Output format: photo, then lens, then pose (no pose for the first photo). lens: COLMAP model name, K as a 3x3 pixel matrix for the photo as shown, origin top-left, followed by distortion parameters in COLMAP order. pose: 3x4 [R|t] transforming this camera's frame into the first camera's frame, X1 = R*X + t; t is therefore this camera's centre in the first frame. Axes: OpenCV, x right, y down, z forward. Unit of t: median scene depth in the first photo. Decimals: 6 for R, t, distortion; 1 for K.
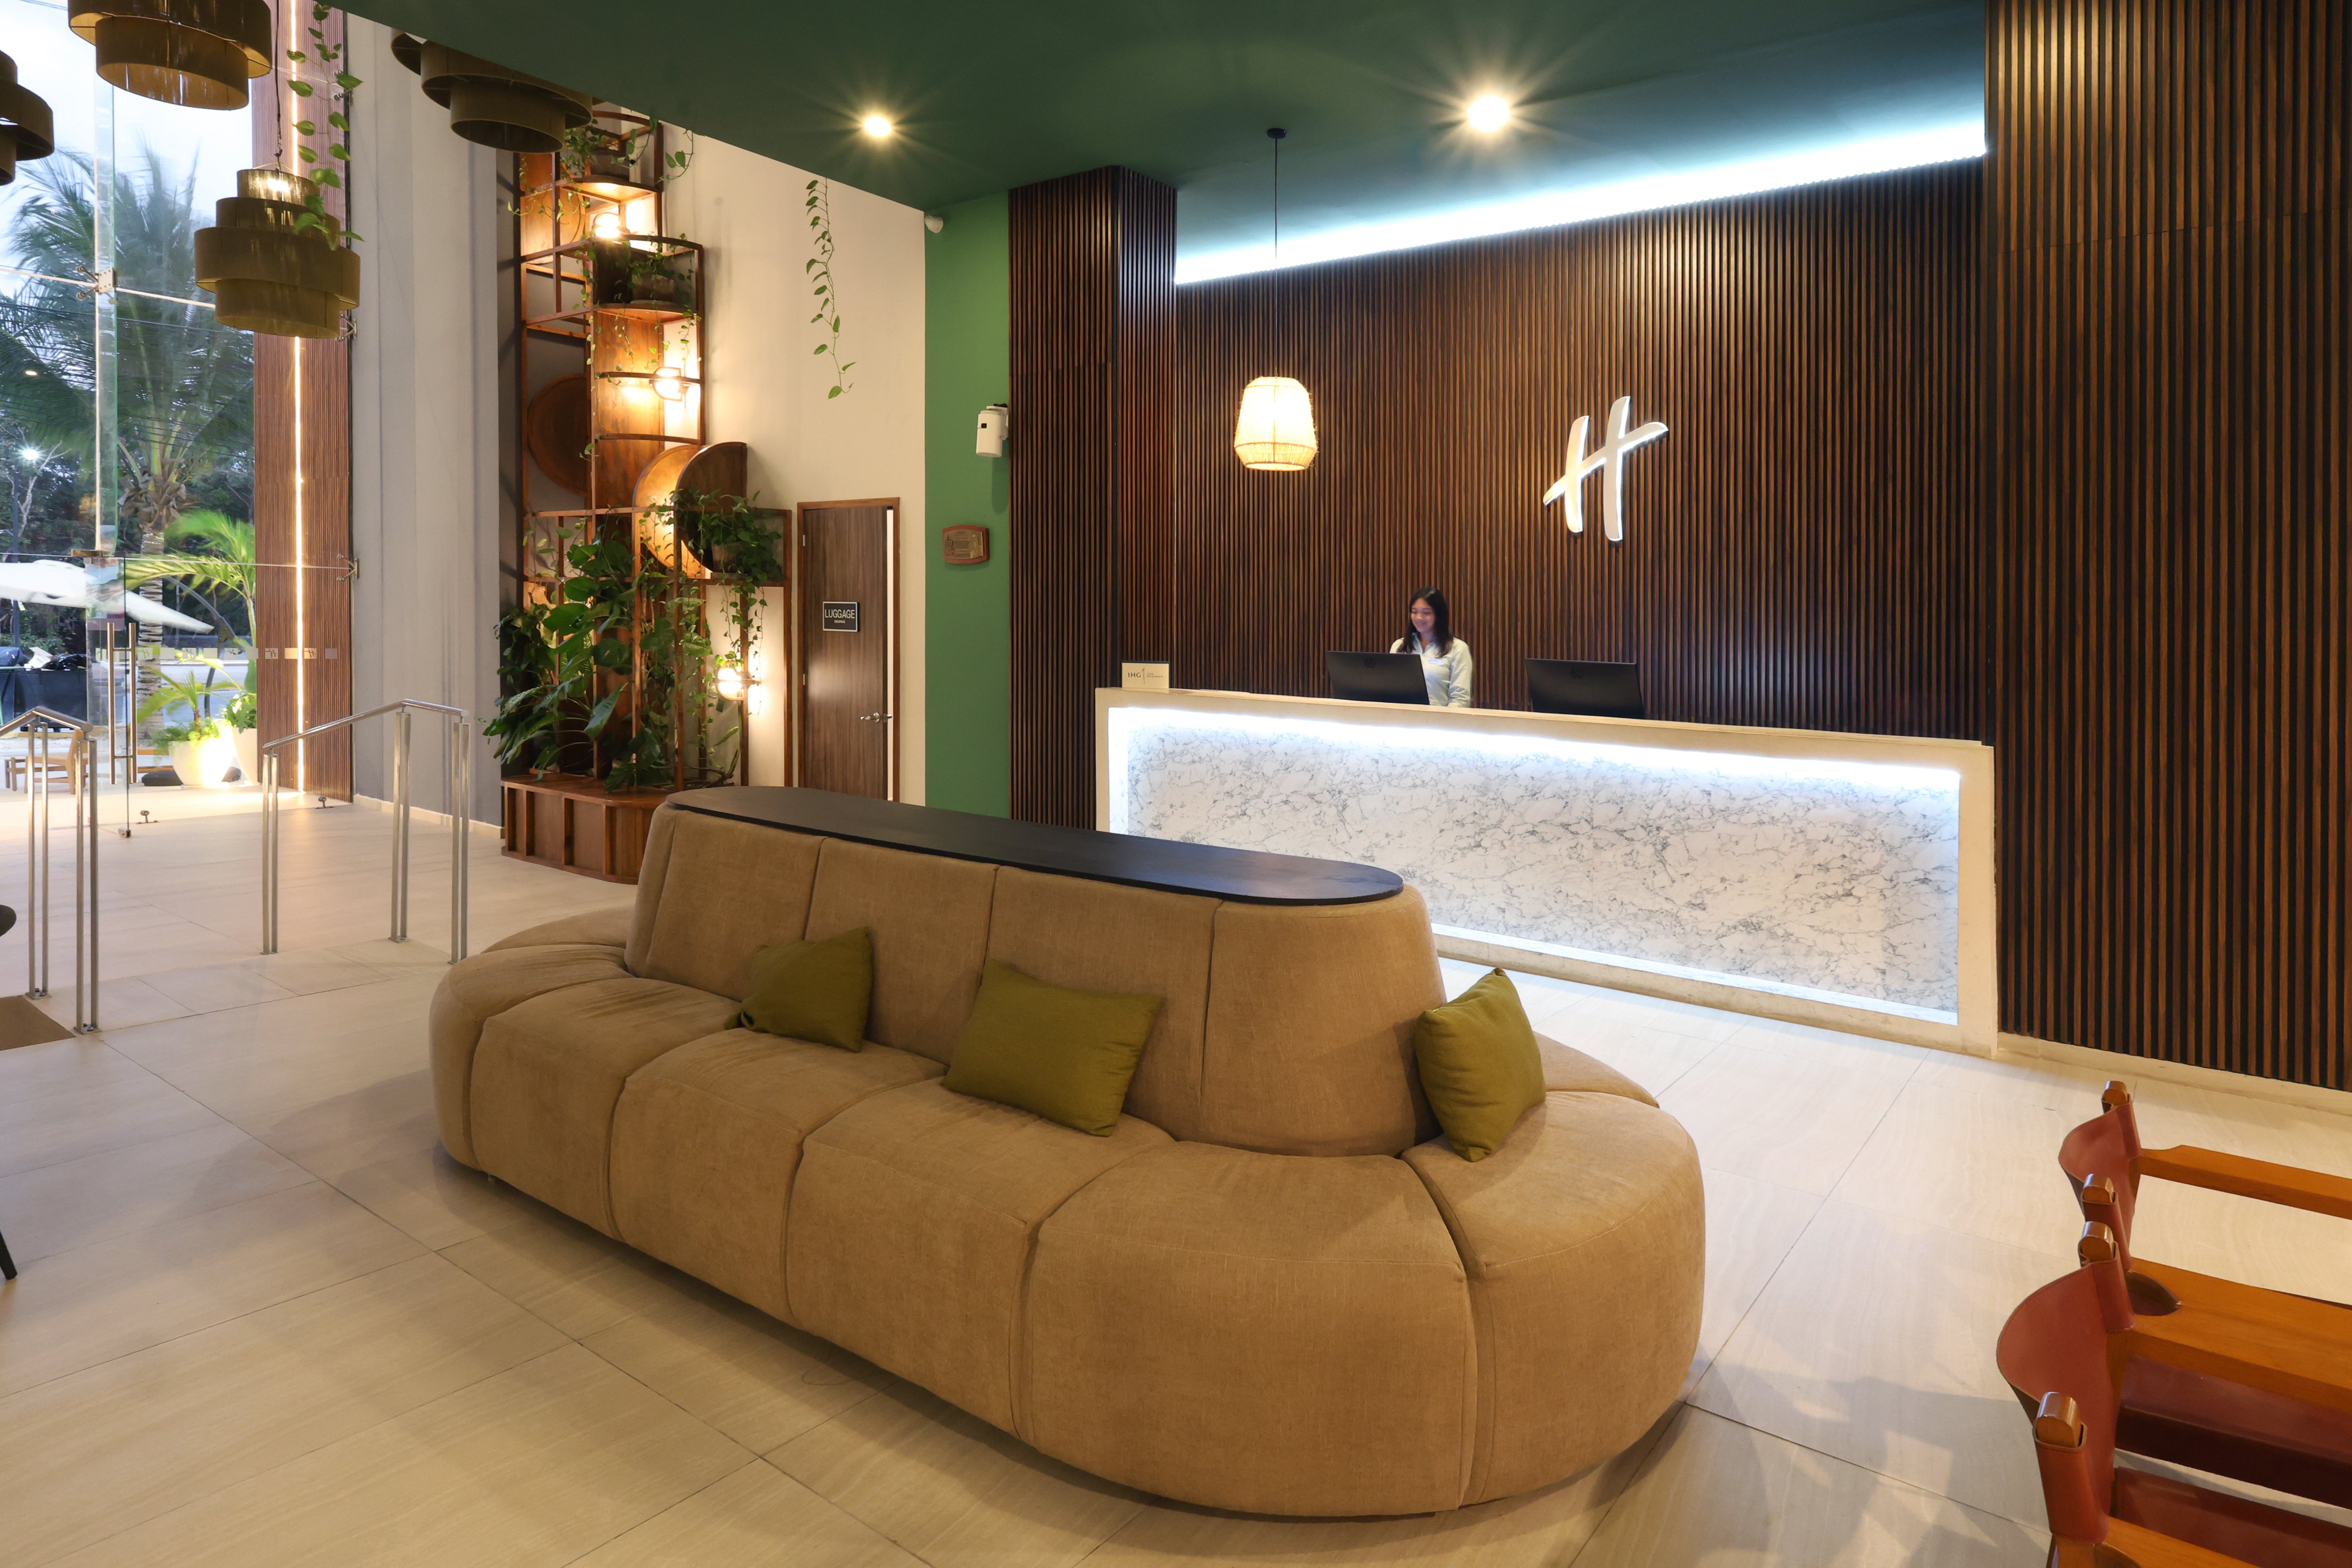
lens RADIAL K [[1361.5, 0, 1185.0], [0, 1361.5, 694.5], [0, 0, 1]] dist [0.004532, -0.001160]
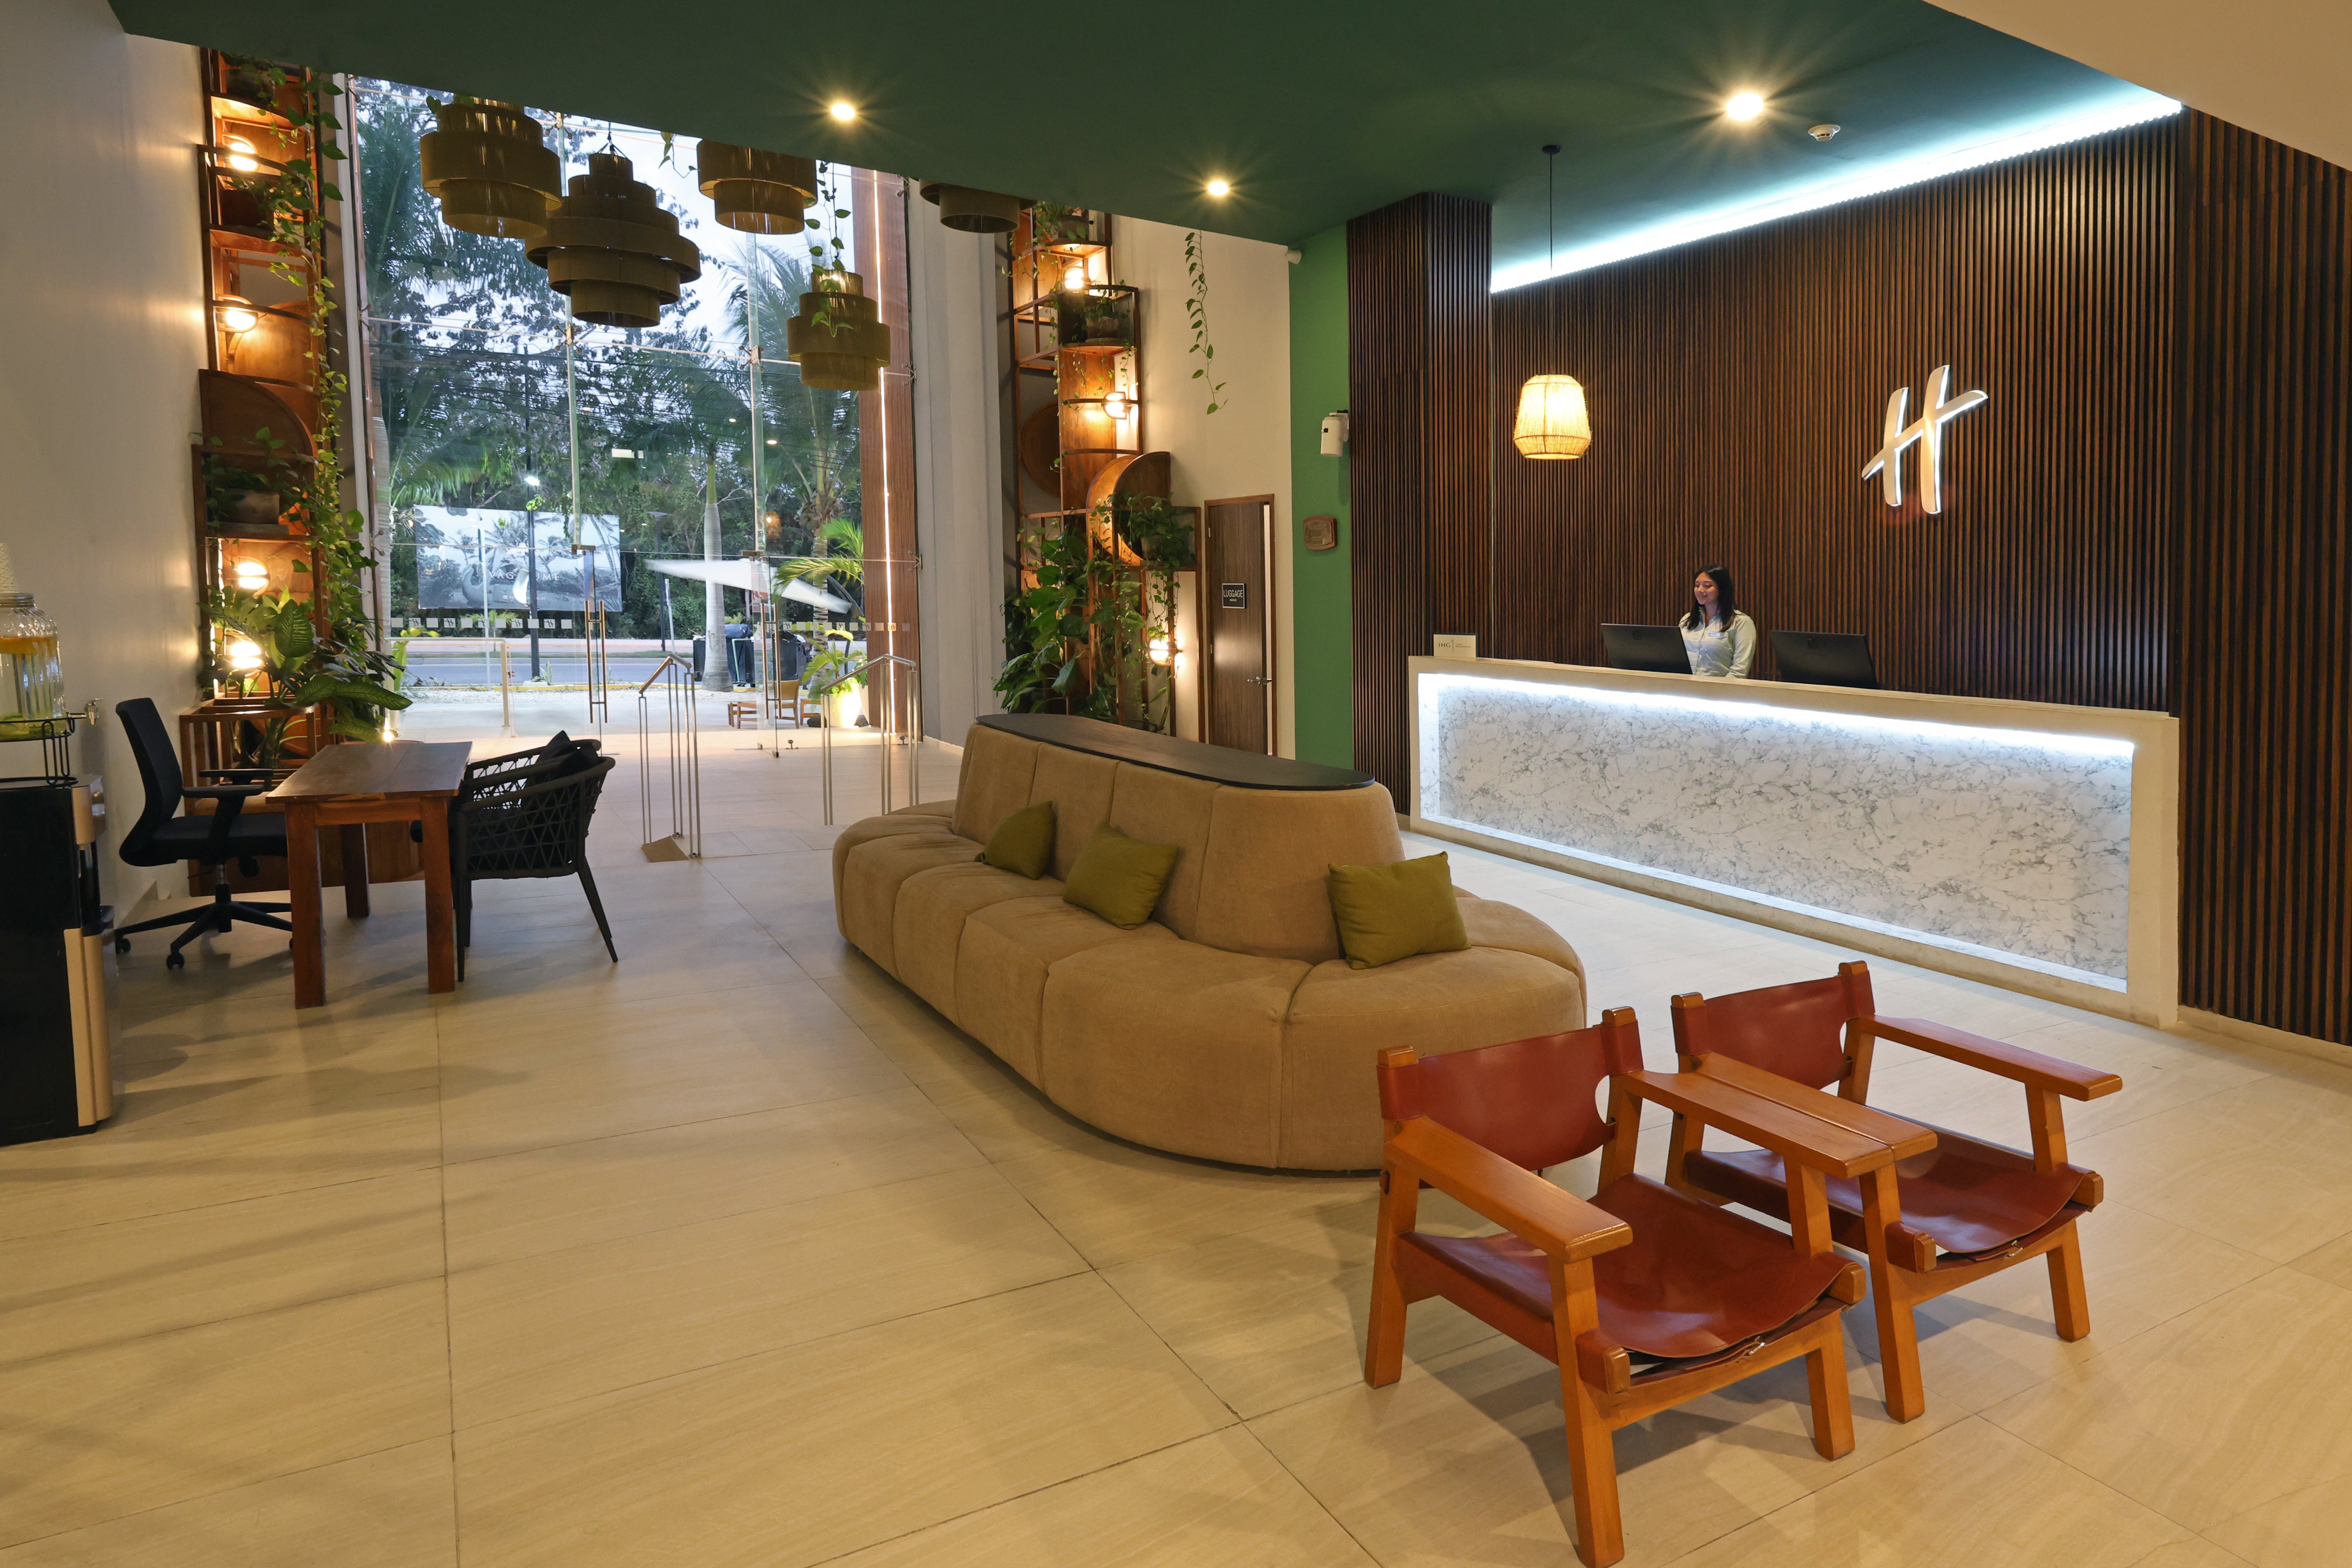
lens RADIAL K [[1313.9, 0, 1176.0], [0, 1313.9, 784.0], [0, 0, 1]] dist [0.006221, 0.001038]
pose [[0.917704, 0.051912, -0.393858, 0.201871], [-0.019720, 0.996156, 0.085349, 0.012386], [0.396774, -0.070559, 0.915200, -0.112884]]
